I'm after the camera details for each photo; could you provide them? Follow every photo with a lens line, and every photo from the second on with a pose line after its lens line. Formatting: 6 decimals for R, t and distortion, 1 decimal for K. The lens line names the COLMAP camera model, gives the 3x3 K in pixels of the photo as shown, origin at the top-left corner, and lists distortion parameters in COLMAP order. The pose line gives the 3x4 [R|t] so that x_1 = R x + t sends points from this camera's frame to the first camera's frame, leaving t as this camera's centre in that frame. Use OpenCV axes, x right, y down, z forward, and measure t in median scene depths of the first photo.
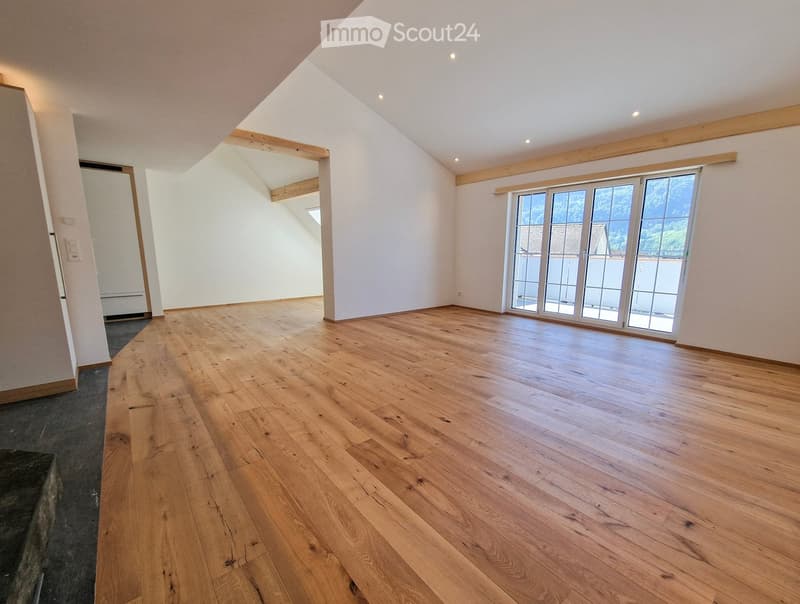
lens RADIAL K [[344.3, 0, 409.6], [0, 344.3, 312.6], [0, 0, 1]] dist [0.002005, 0.000318]
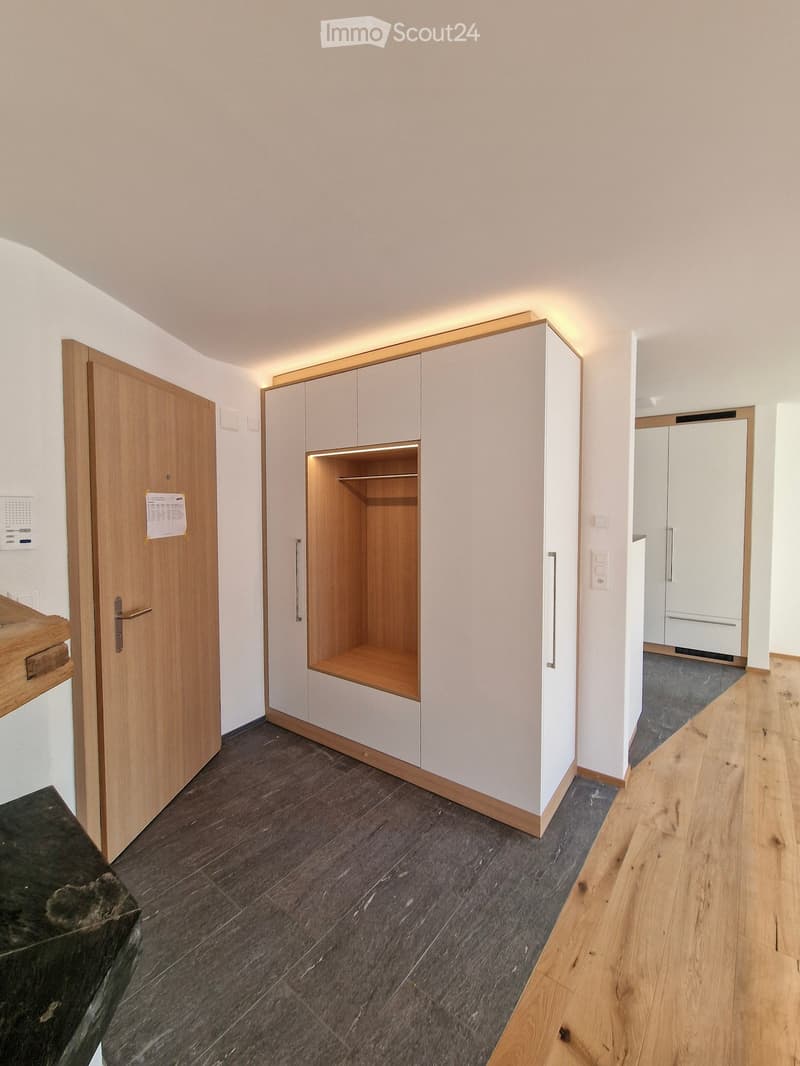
lens RADIAL K [[450.1, 0, 394.1], [0, 450.1, 527.3], [0, 0, 1]] dist [-0.001233, -0.000442]
pose [[0.202766, 0.029806, -0.978774, -0.239658], [-0.173024, 0.984900, -0.005852, -0.149956], [0.963820, 0.170538, 0.204861, 0.393893]]
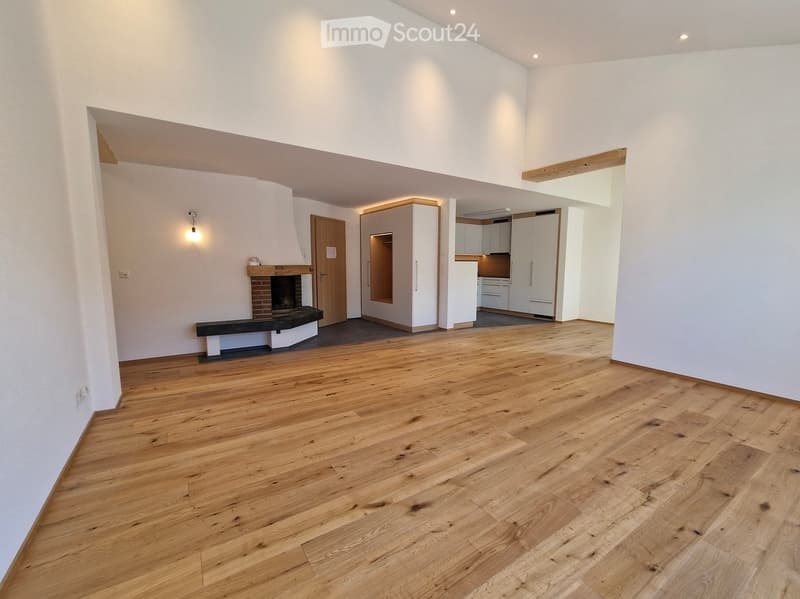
lens RADIAL K [[337.8, 0, 405.9], [0, 337.8, 302.0], [0, 0, 1]] dist [-0.001233, -0.000442]
pose [[-0.114390, 0.101349, -0.988253, 0.798029], [-0.183514, 0.975506, 0.121284, -0.151817], [0.976339, 0.195232, -0.092989, 0.799156]]
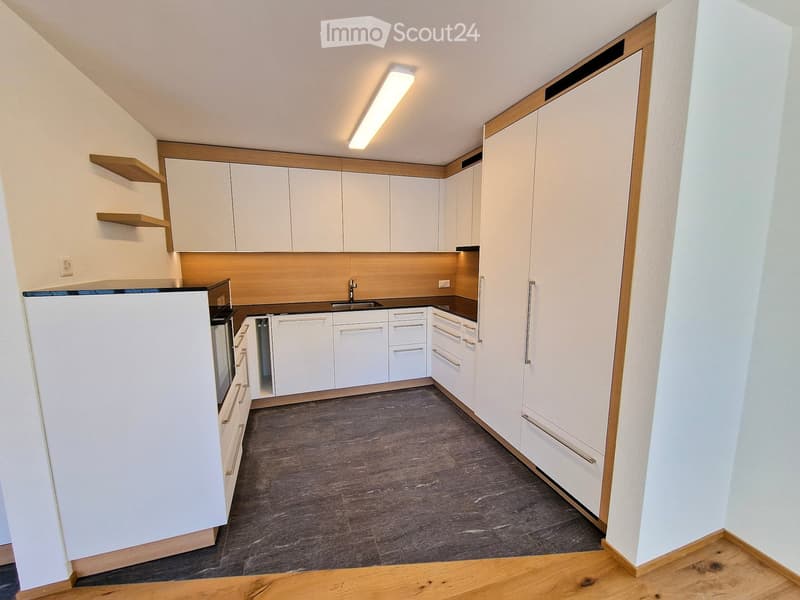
lens RADIAL K [[331.1, 0, 400.1], [0, 331.1, 302.7], [0, 0, 1]] dist [-0.000233, -0.000096]
pose [[-0.391513, 0.118015, -0.912573, -0.627597], [-0.168692, 0.965728, 0.197262, -0.302953], [0.904577, 0.231174, -0.358187, 1.274997]]
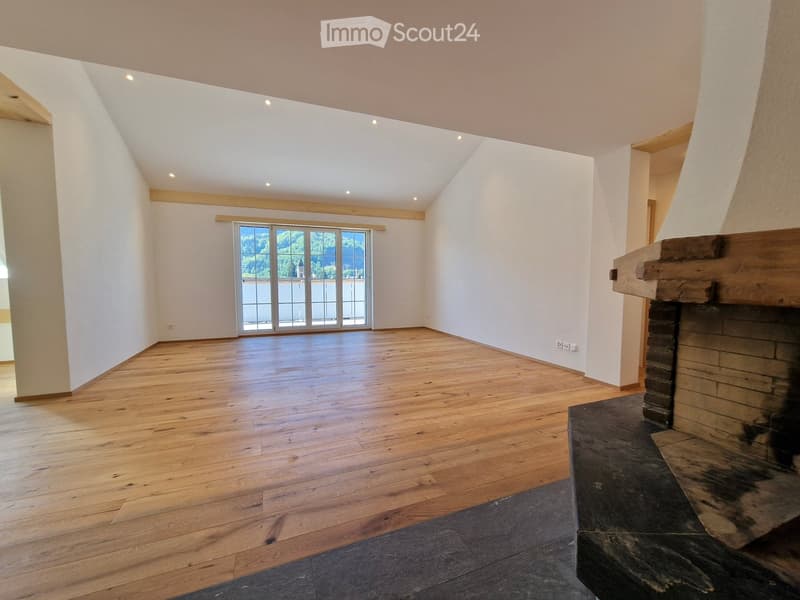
lens RADIAL K [[331.1, 0, 400.1], [0, 331.1, 302.7], [0, 0, 1]] dist [-0.000233, -0.000096]
pose [[0.308544, -0.075987, 0.948170, -0.780319], [0.174458, 0.984416, 0.022121, -0.055702], [-0.935075, 0.158590, 0.316992, 0.354504]]
